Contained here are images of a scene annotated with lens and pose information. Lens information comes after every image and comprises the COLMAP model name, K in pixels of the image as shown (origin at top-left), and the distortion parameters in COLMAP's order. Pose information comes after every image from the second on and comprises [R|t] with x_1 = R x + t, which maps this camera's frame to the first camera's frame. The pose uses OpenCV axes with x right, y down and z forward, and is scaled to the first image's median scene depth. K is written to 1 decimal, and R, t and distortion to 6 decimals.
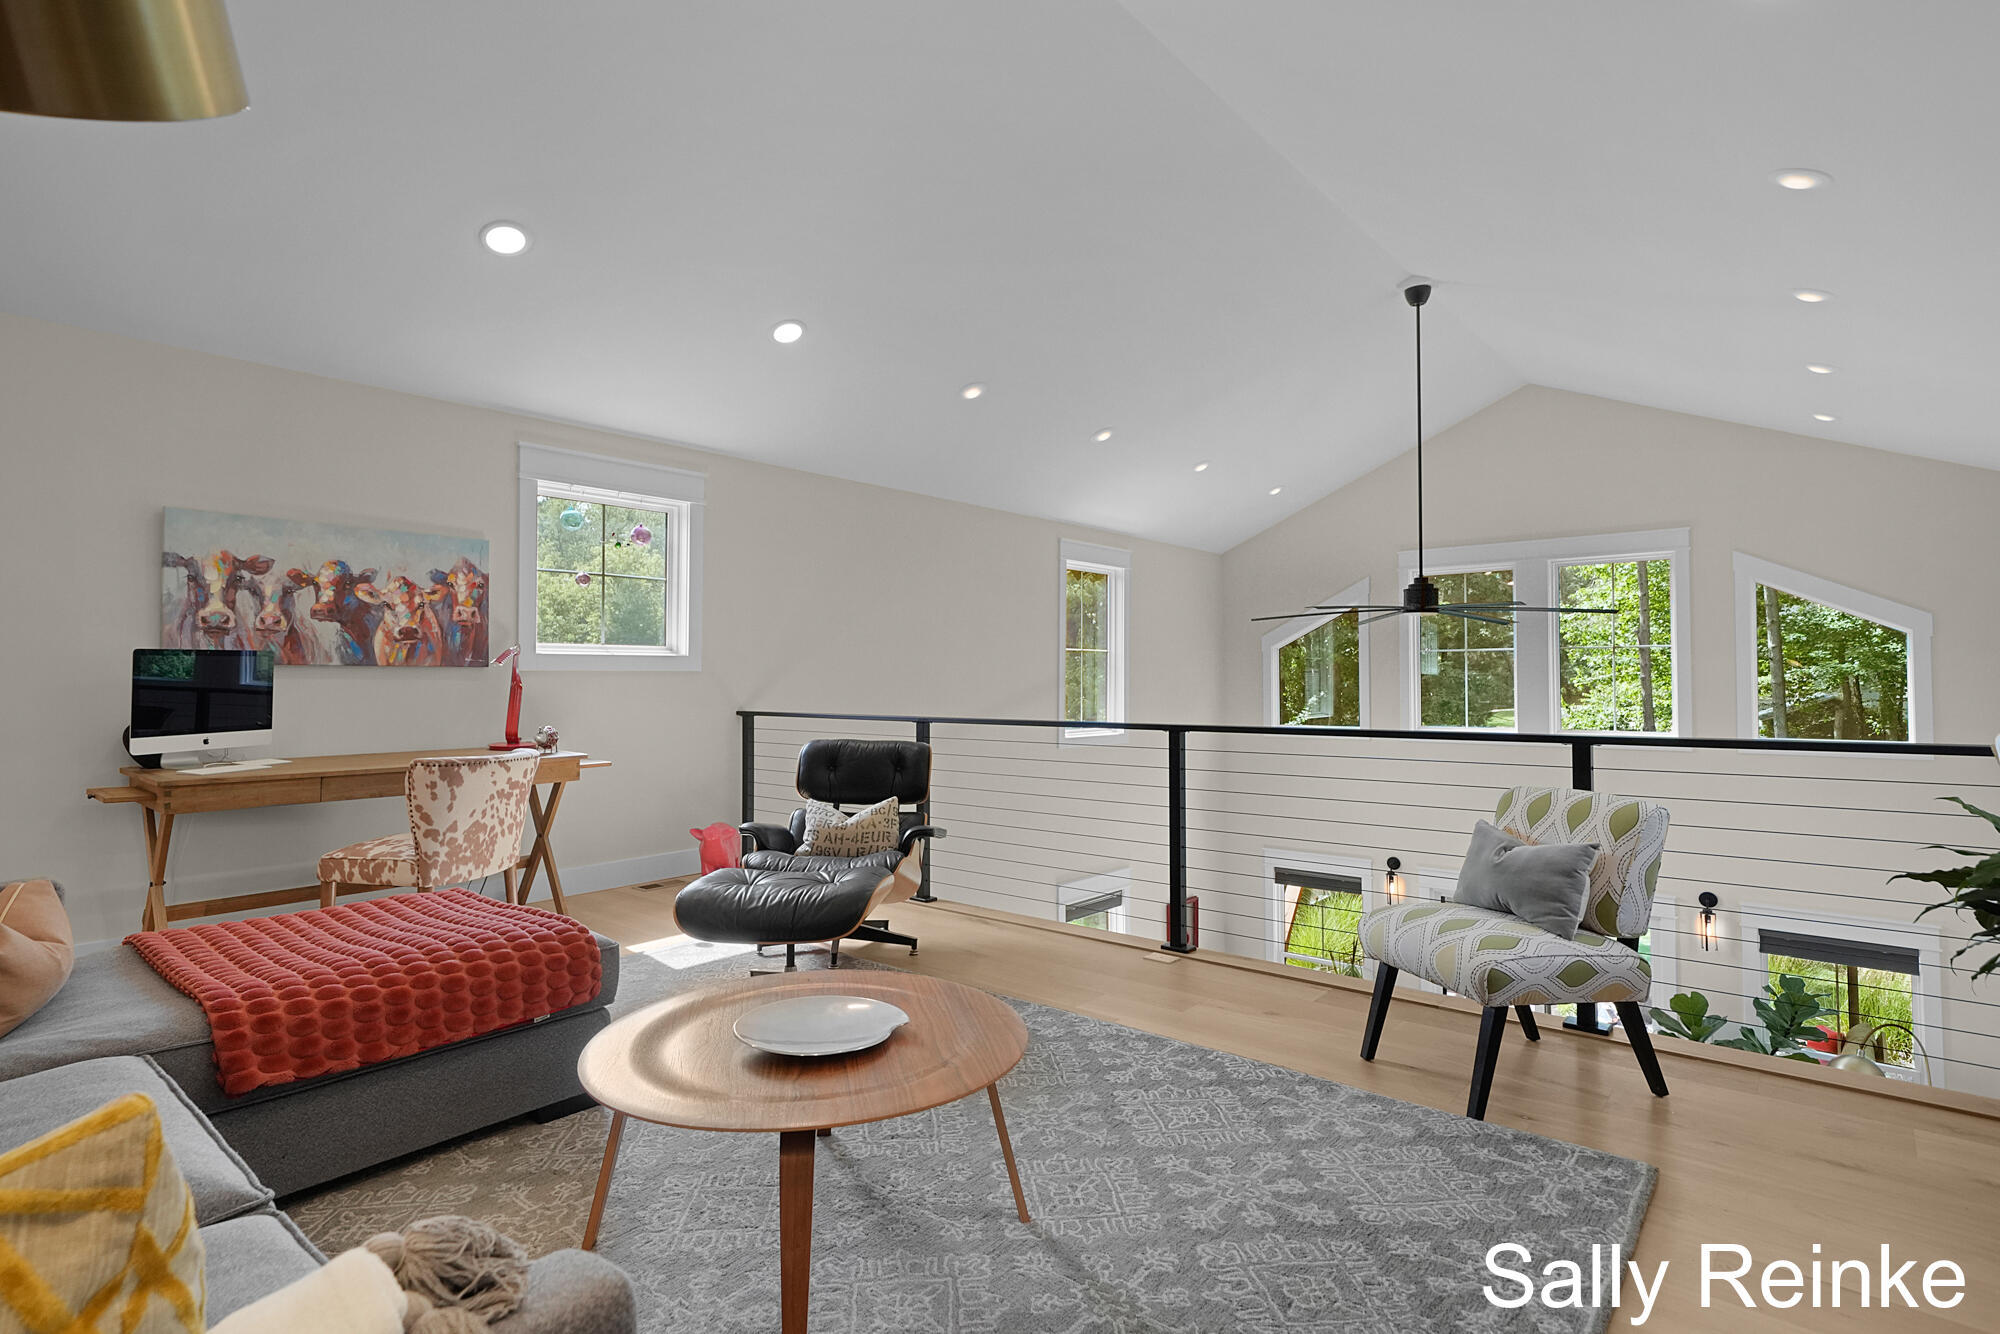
lens RADIAL K [[975.4, 0, 1005.7], [0, 975.4, 664.8], [0, 0, 1]] dist [0.007065, 0.000253]
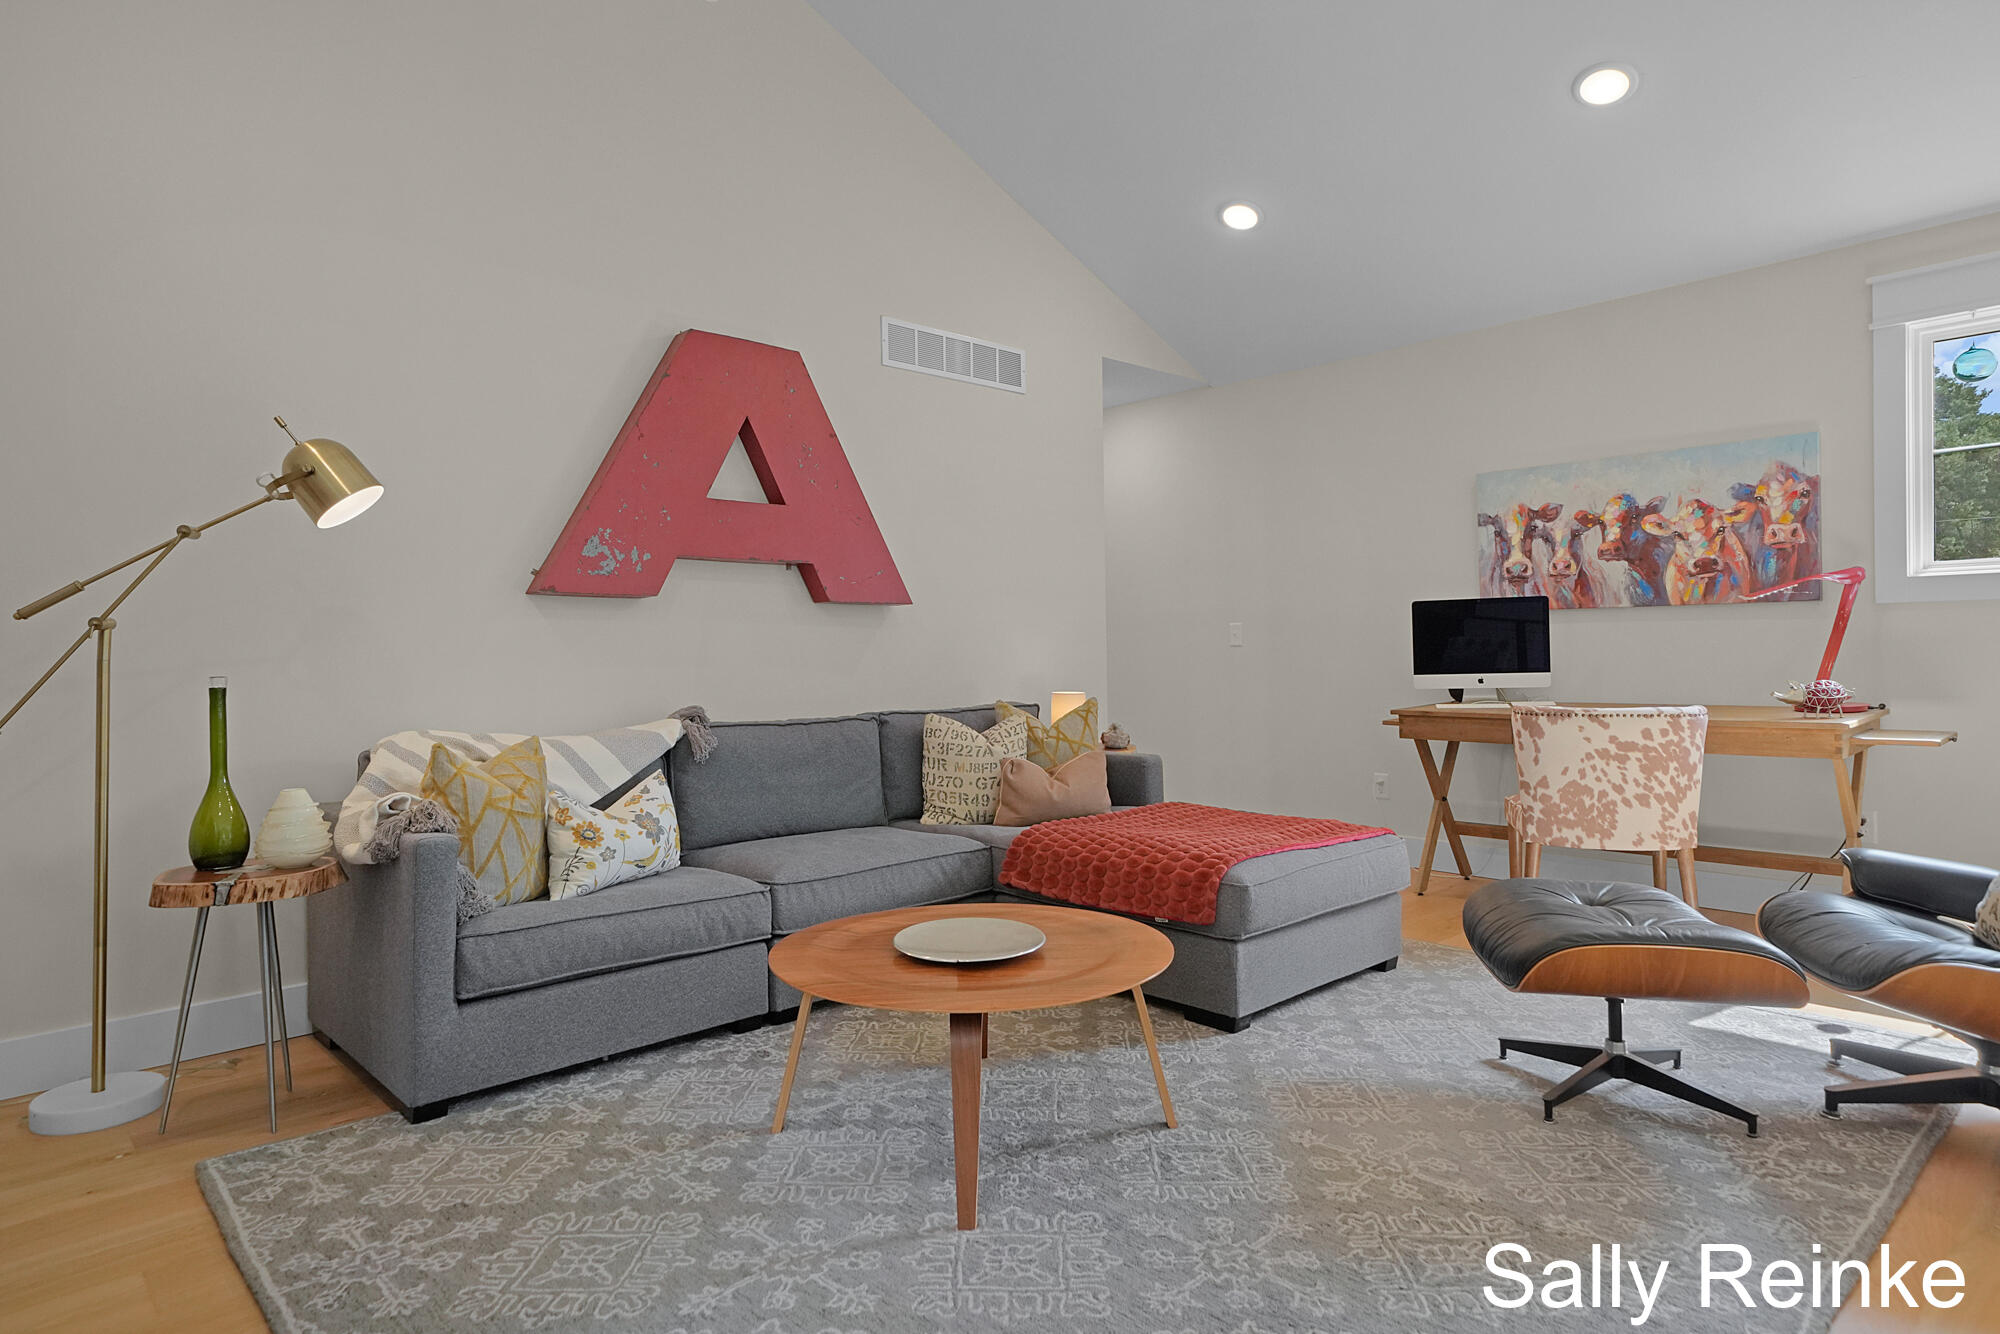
lens RADIAL K [[1143.3, 0, 1017.8], [0, 1143.3, 660.6], [0, 0, 1]] dist [0.023997, 0.005485]
pose [[-0.125546, 0.013450, -0.991997, 0.509503], [0.030488, 0.999488, 0.009693, 0.024856], [0.991619, -0.029027, -0.125891, 0.596269]]
